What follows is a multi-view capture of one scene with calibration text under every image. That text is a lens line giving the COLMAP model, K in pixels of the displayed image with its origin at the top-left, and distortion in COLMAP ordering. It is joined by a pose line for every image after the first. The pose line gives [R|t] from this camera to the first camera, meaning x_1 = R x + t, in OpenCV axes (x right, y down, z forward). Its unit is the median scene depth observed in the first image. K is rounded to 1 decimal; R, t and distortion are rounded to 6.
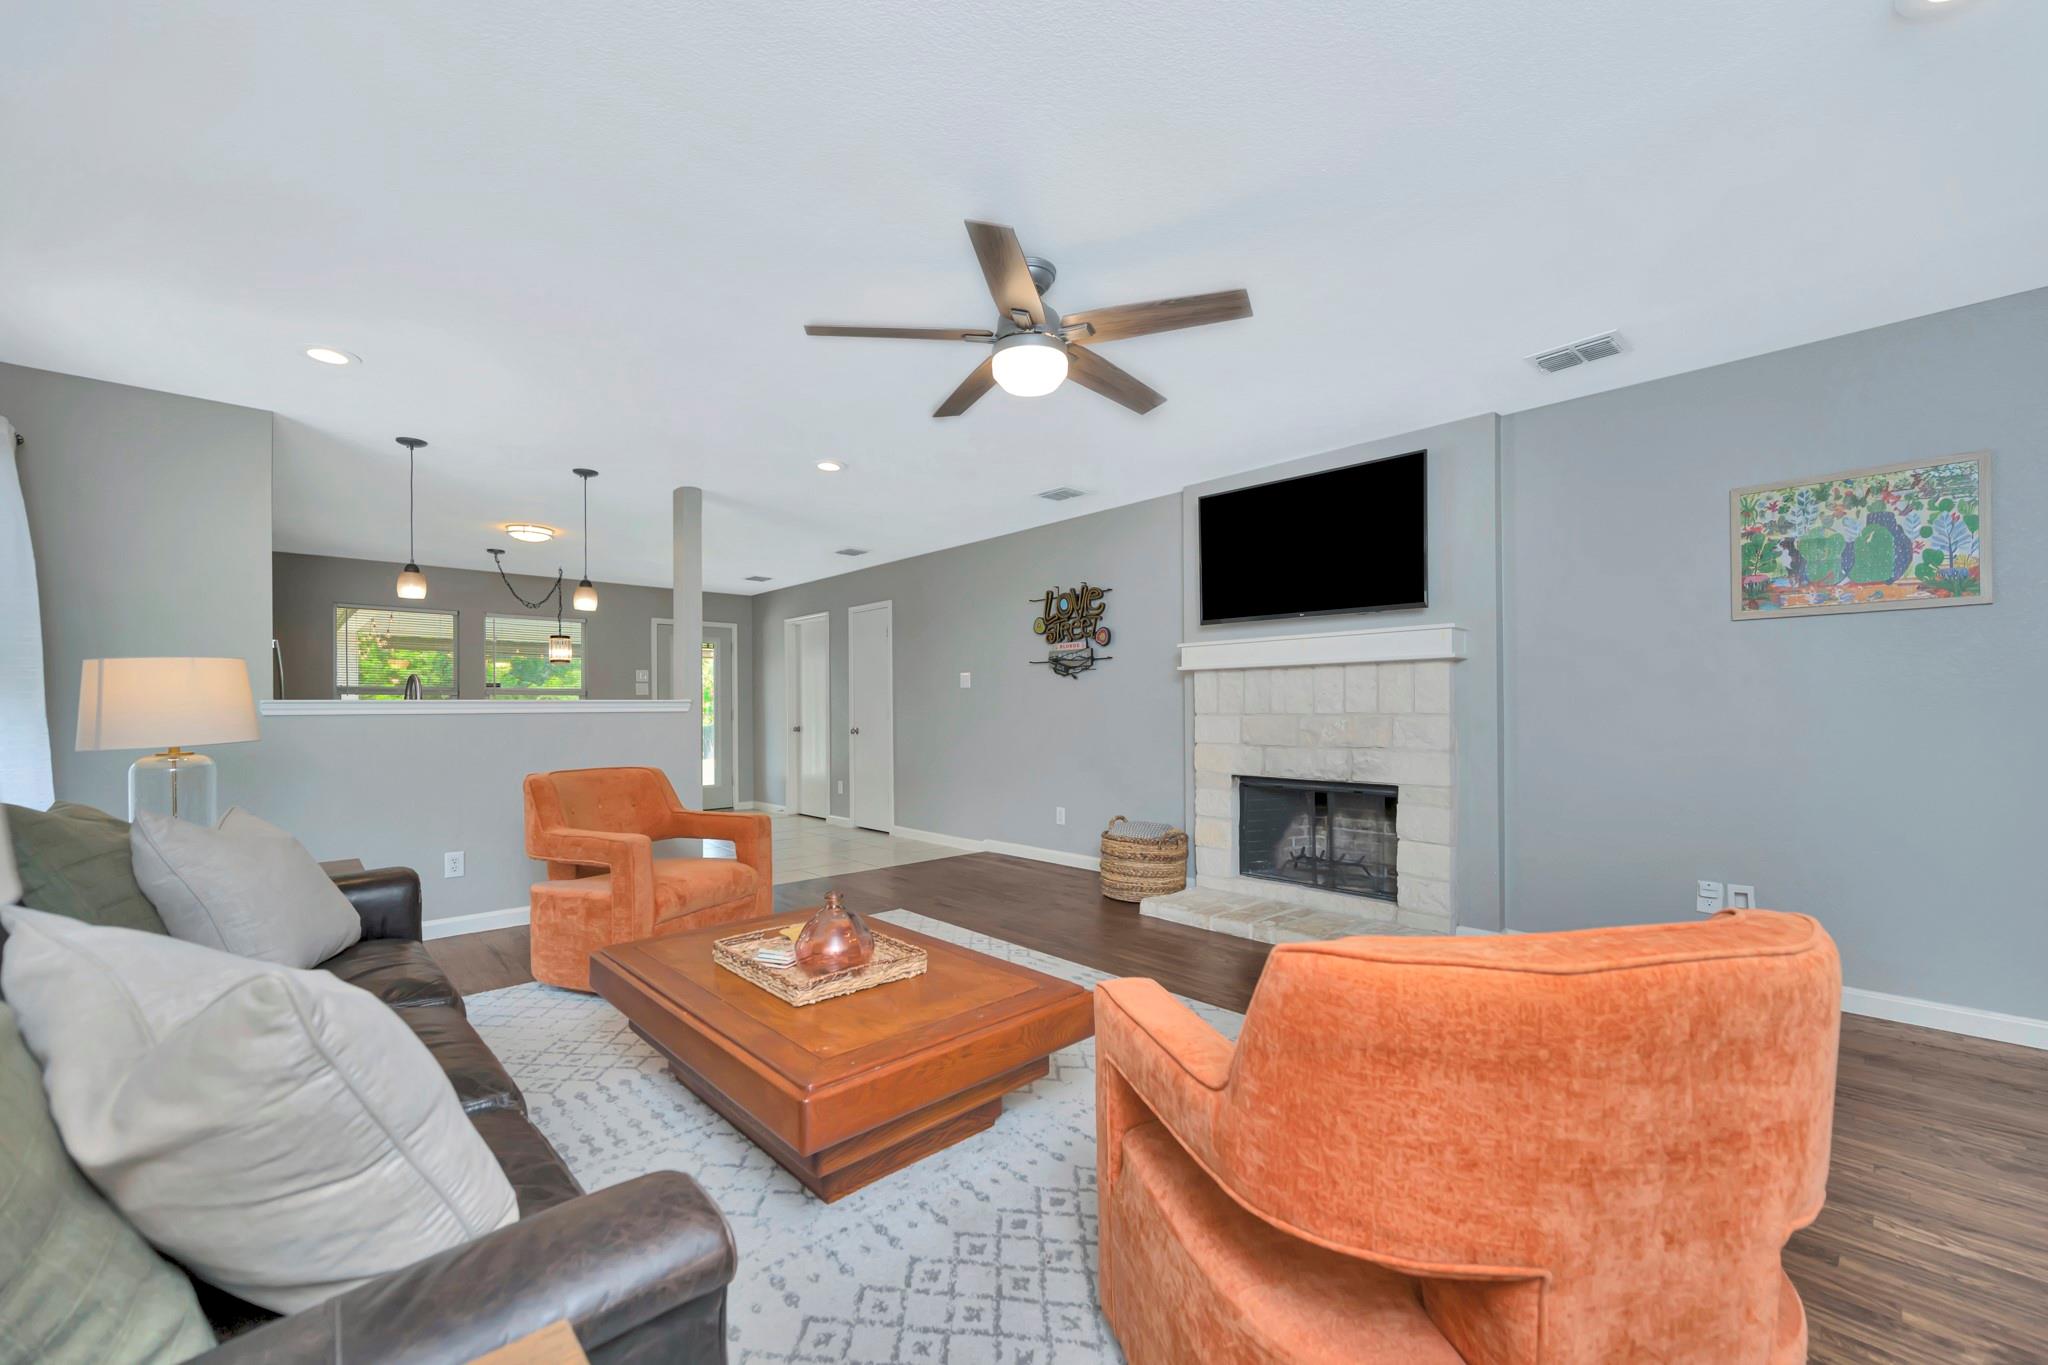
lens RADIAL K [[818.4, 0, 1015.7], [0, 818.4, 695.4], [0, 0, 1]] dist [0.003350, 0.000246]
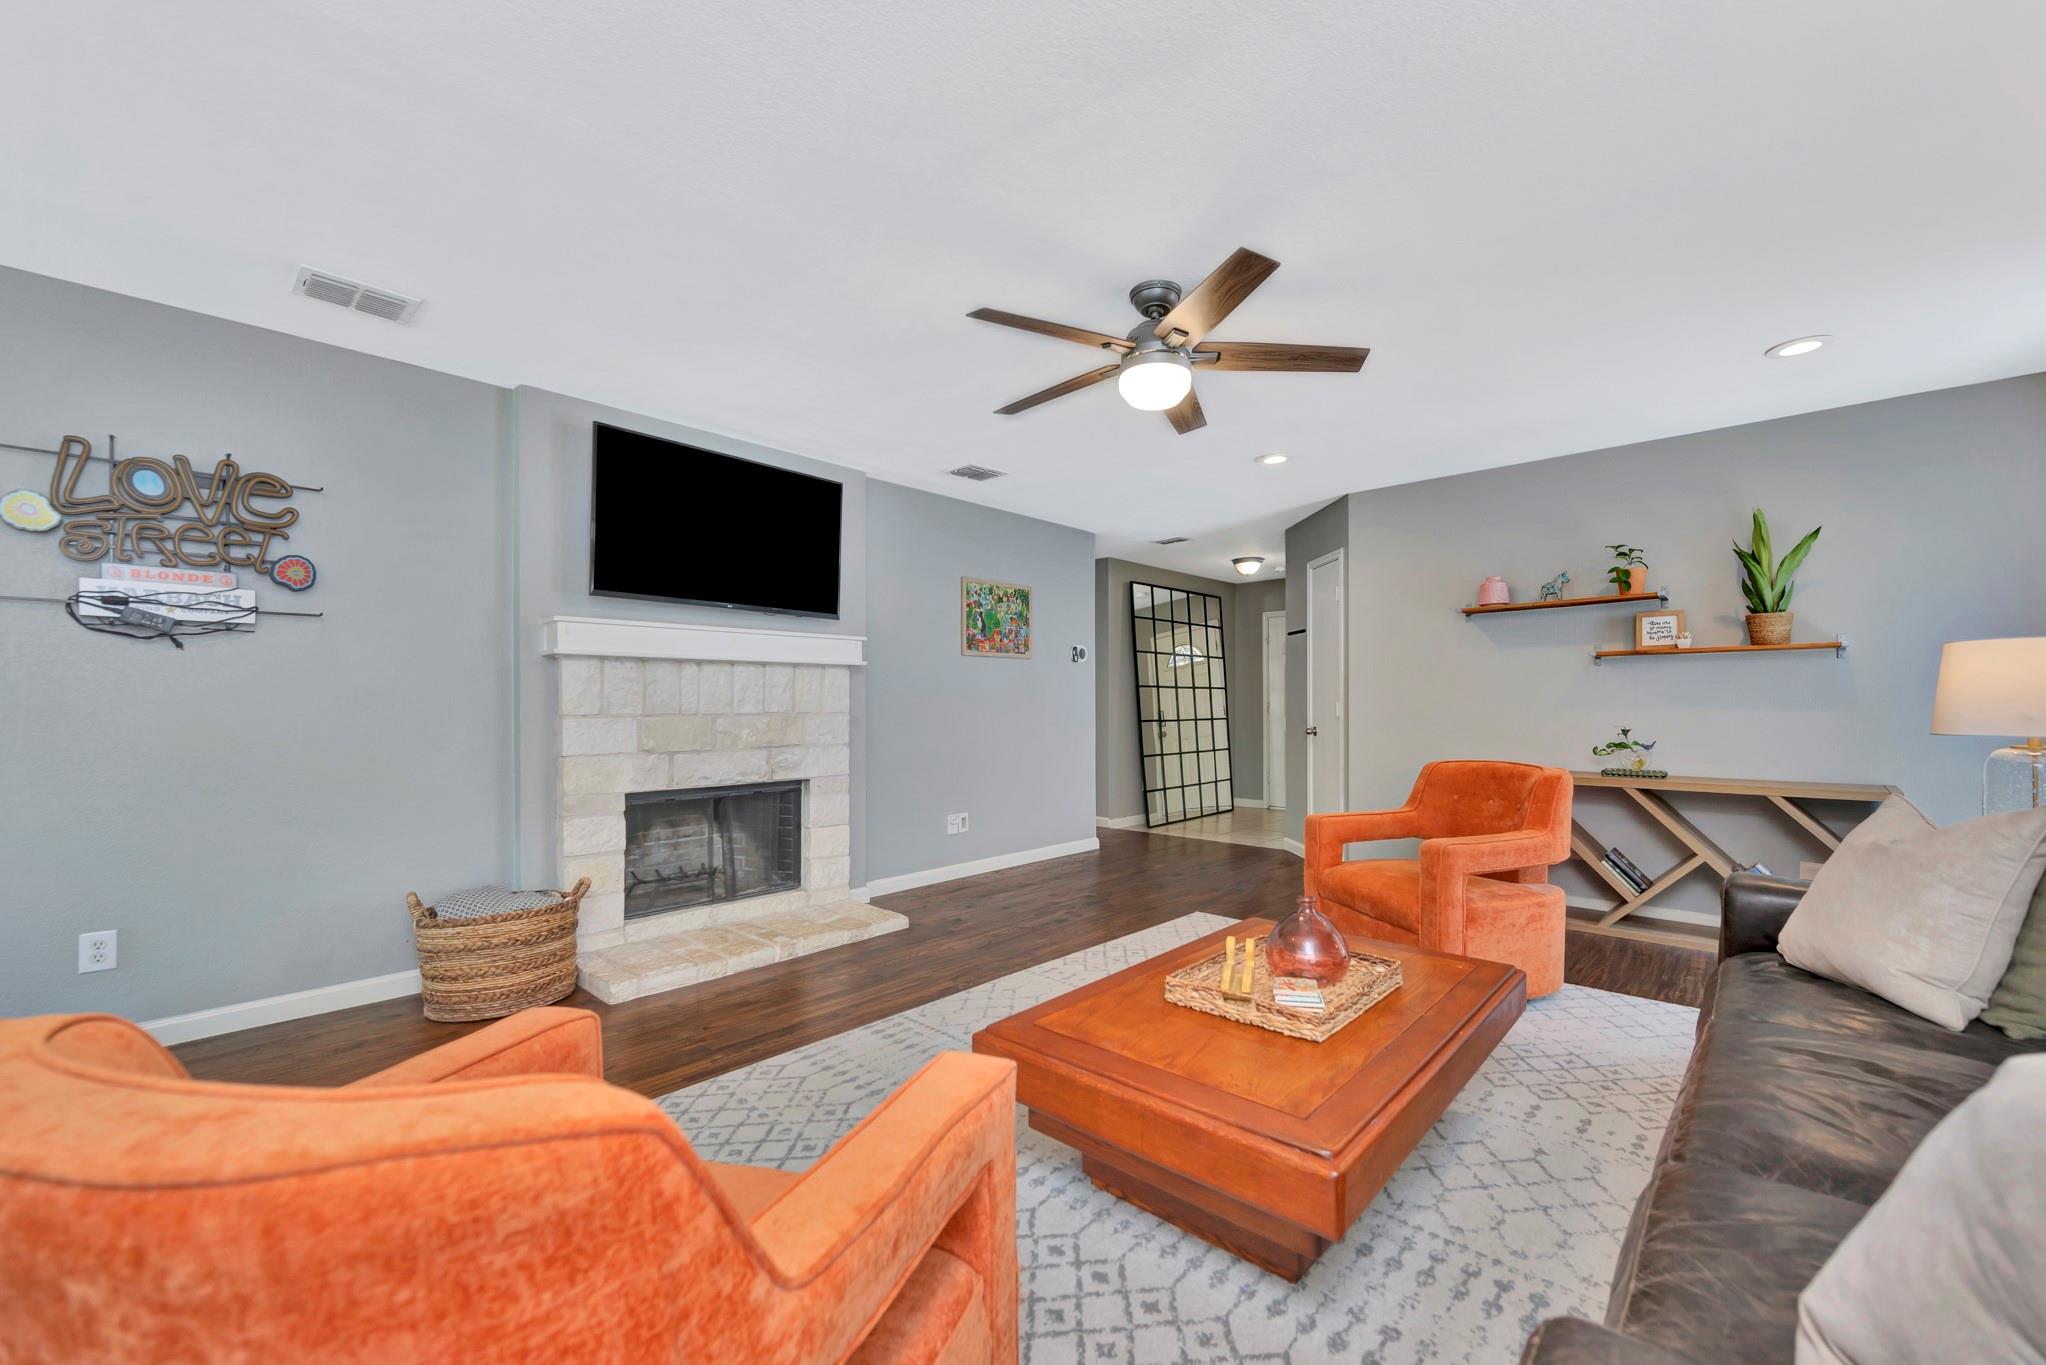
lens RADIAL K [[817.6, 0, 1054.2], [0, 817.6, 699.8], [0, 0, 1]] dist [0.003350, 0.000246]
pose [[-0.079783, 0.012590, 0.996733, -0.582146], [-0.013117, 0.999820, -0.013679, 0.013975], [-0.996726, -0.014166, -0.079604, 0.694943]]
